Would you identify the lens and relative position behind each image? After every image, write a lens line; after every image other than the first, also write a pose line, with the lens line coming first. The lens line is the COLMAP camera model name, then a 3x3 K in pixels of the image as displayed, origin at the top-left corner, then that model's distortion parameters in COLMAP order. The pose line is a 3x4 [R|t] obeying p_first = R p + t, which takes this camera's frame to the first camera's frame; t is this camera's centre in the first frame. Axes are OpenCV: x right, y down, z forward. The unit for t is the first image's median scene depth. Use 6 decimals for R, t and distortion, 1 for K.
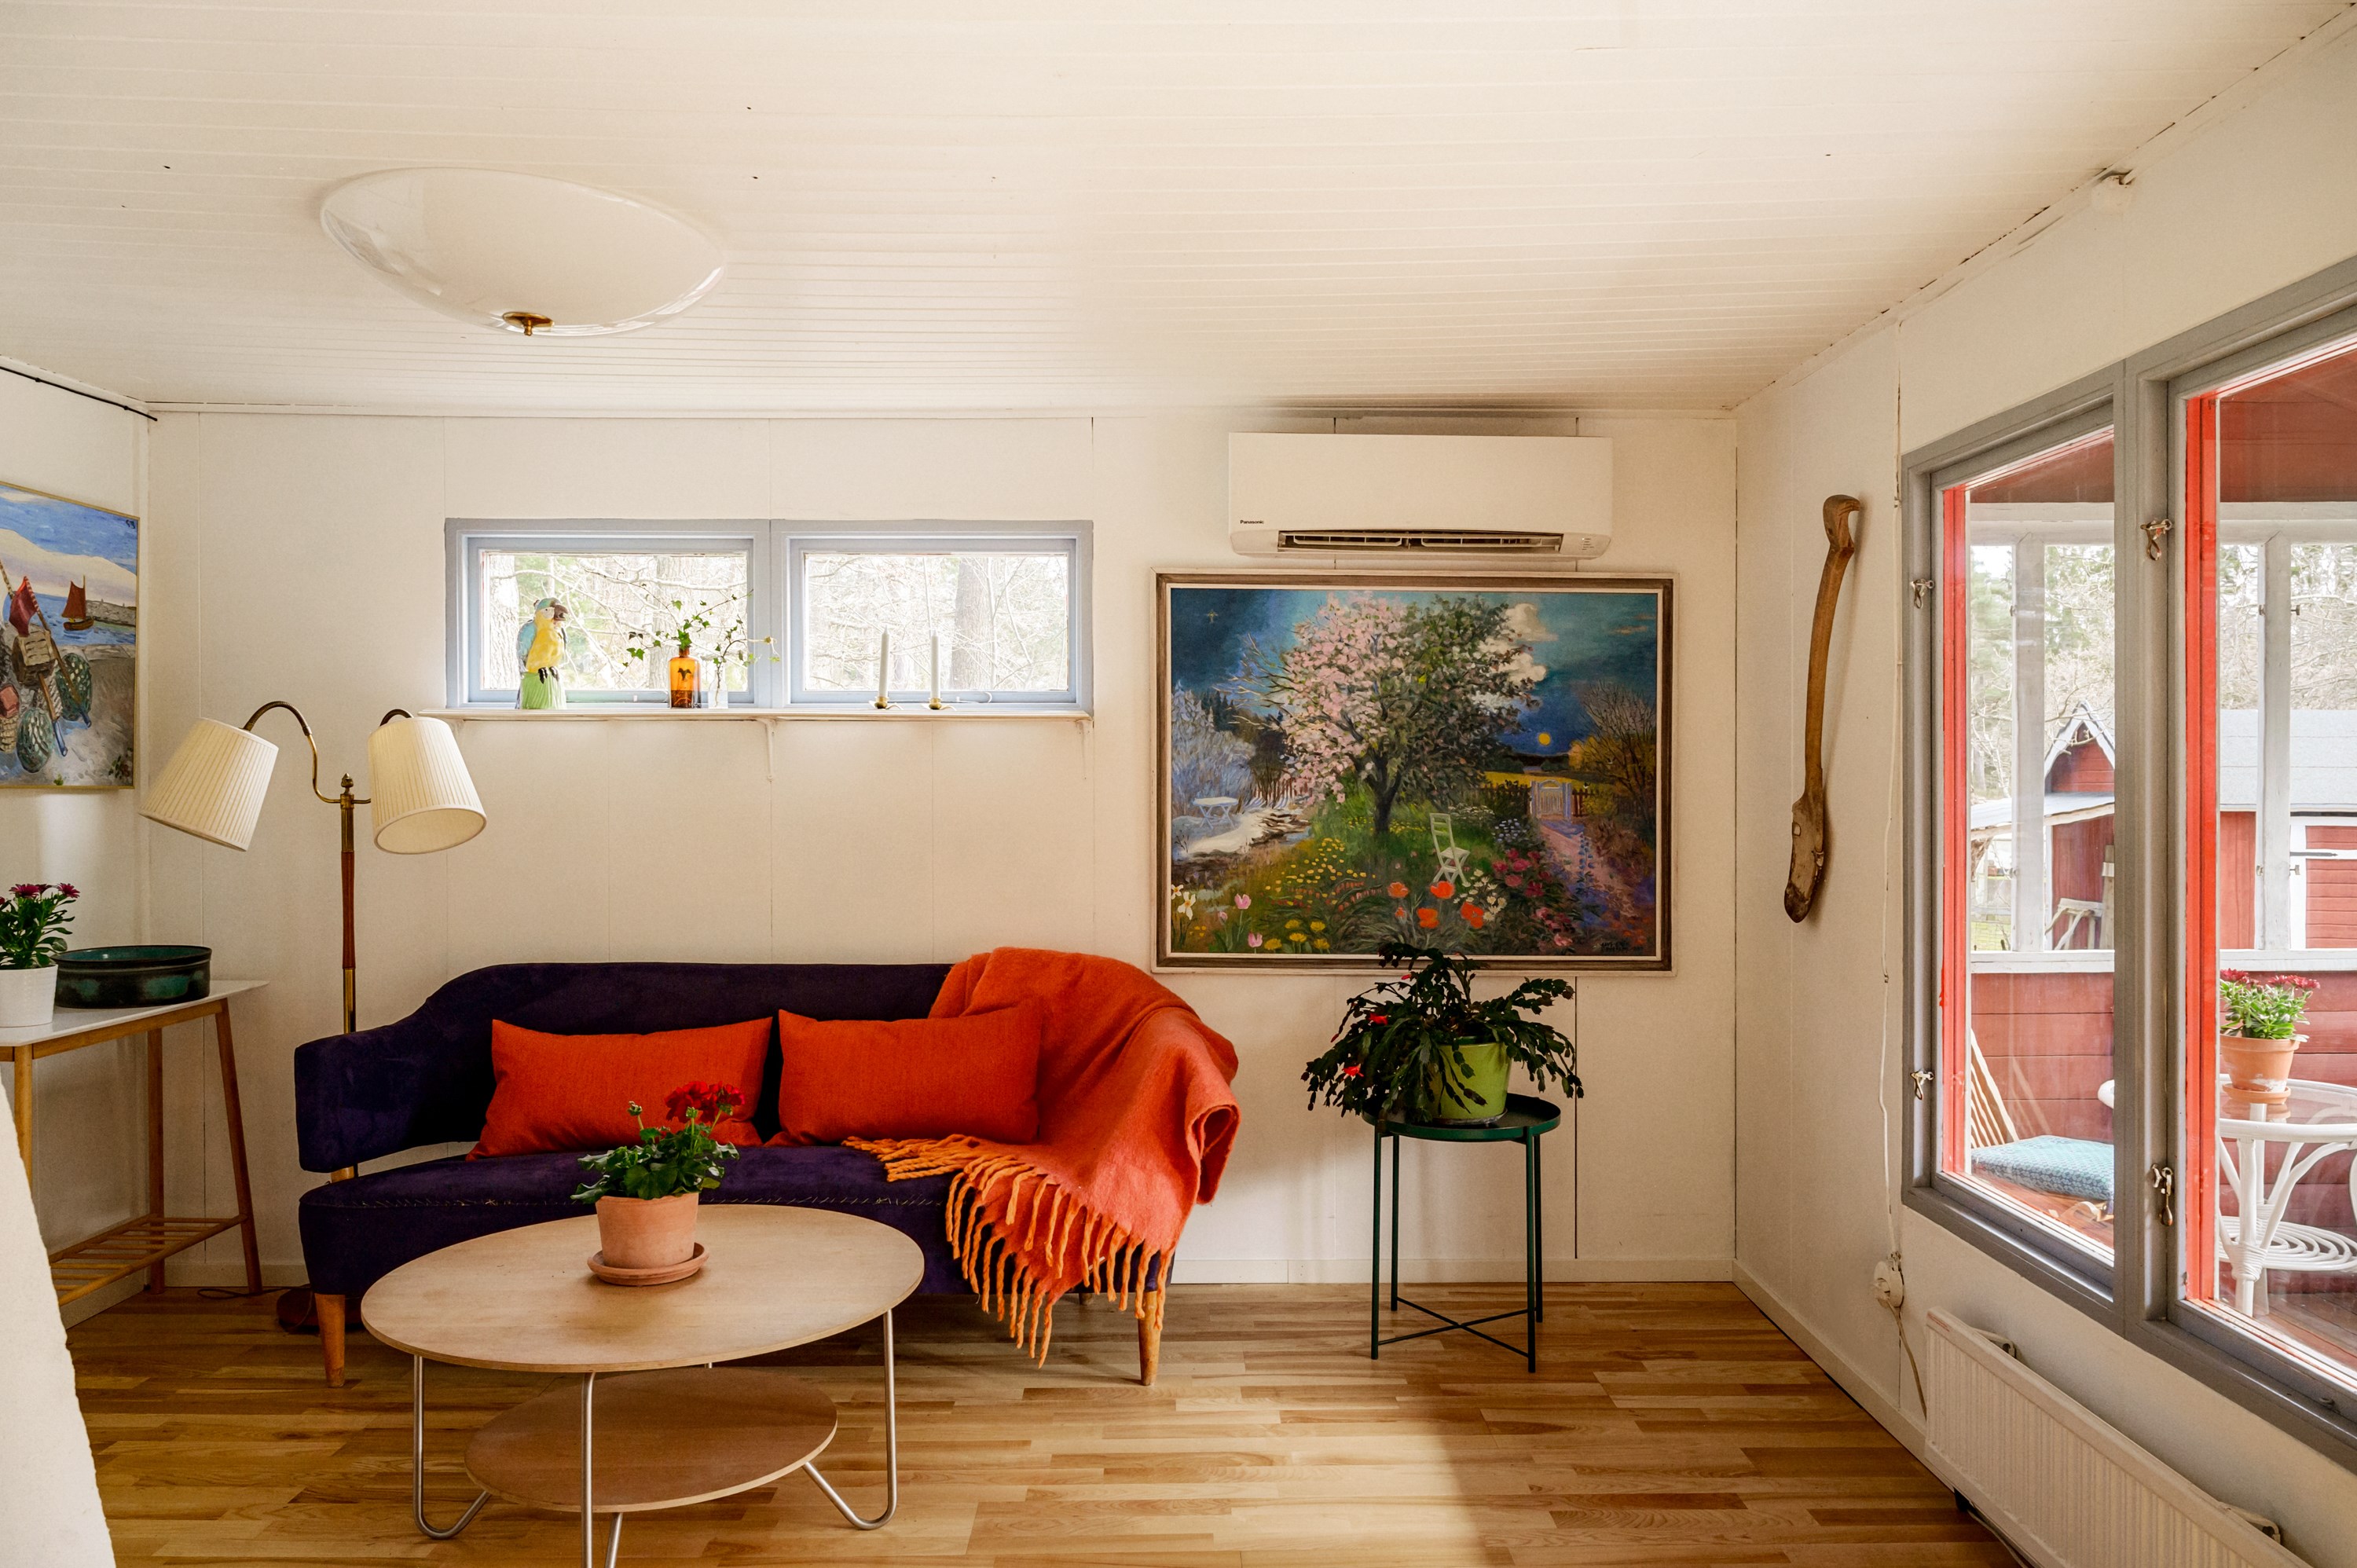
lens RADIAL K [[1745.1, 0, 1181.9], [0, 1745.1, 813.9], [0, 0, 1]] dist [0.000332, -0.002321]
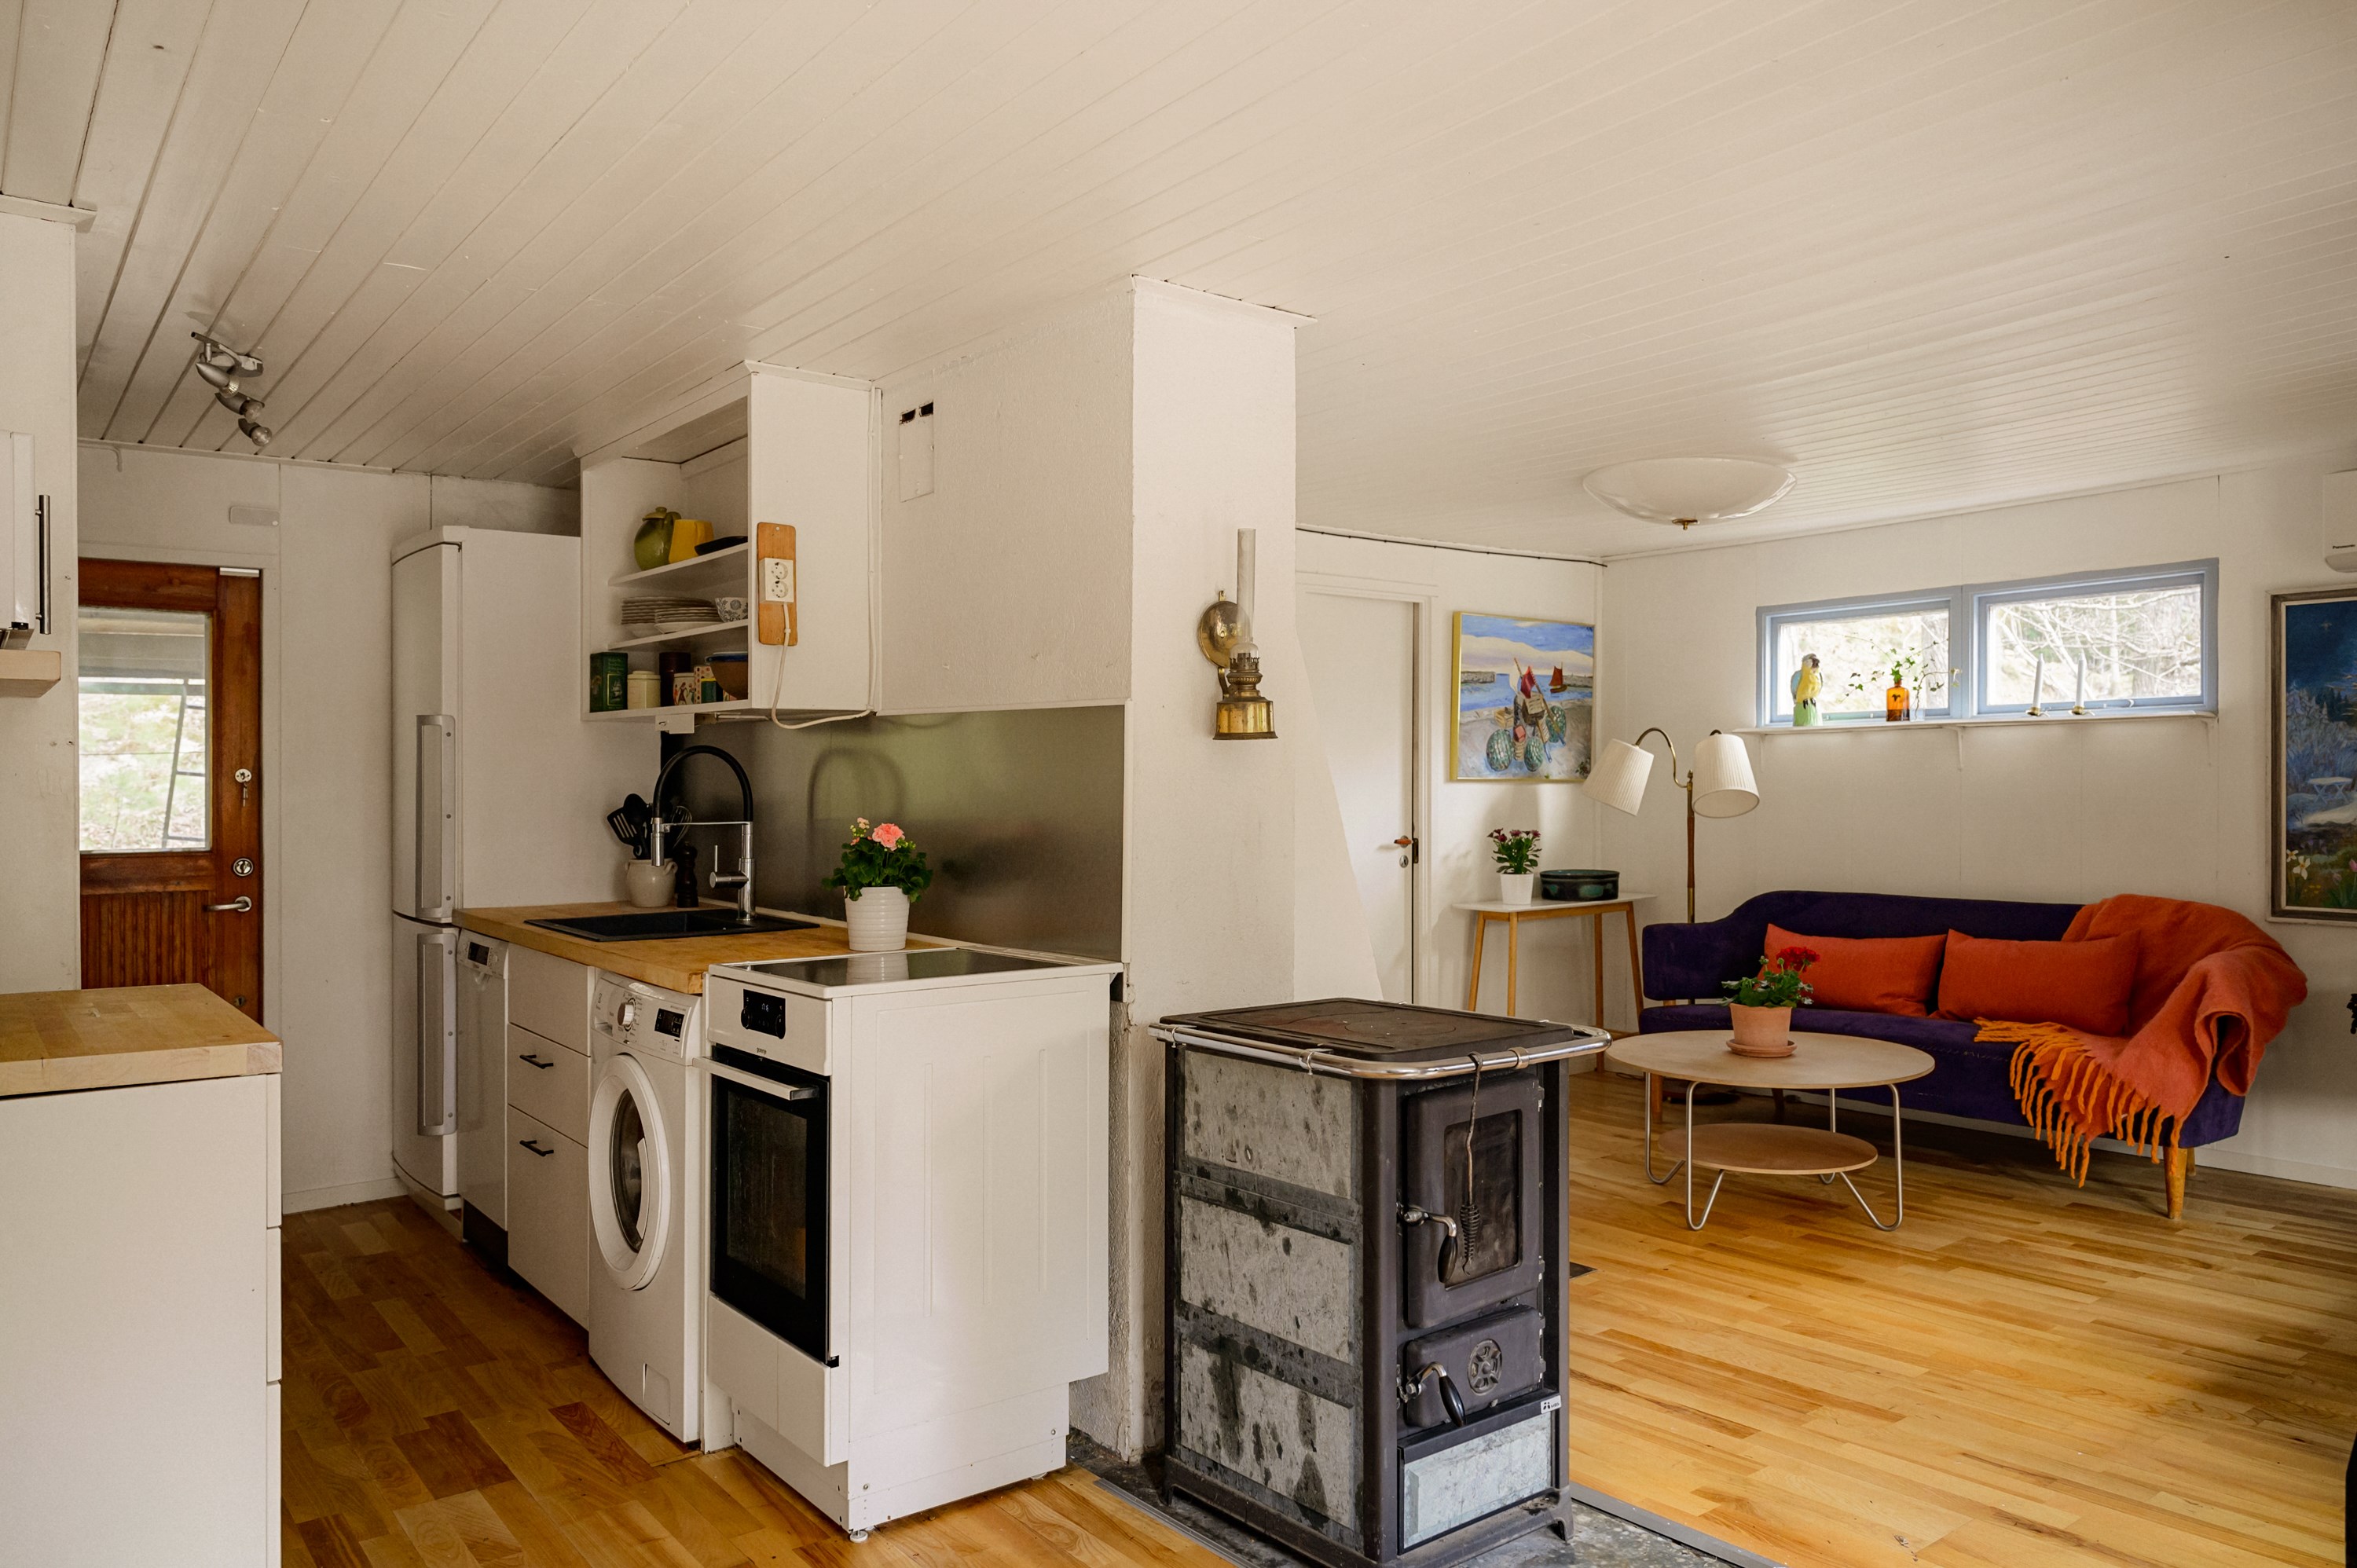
lens RADIAL K [[1626.3, 0, 1178.5], [0, 1626.3, 784.0], [0, 0, 1]] dist [0.002271, 0.000244]
pose [[0.600213, -0.009621, -0.799783, 0.457476], [-0.004155, 0.999877, -0.015146, 0.015833], [0.799830, 0.012414, 0.600099, -0.310733]]
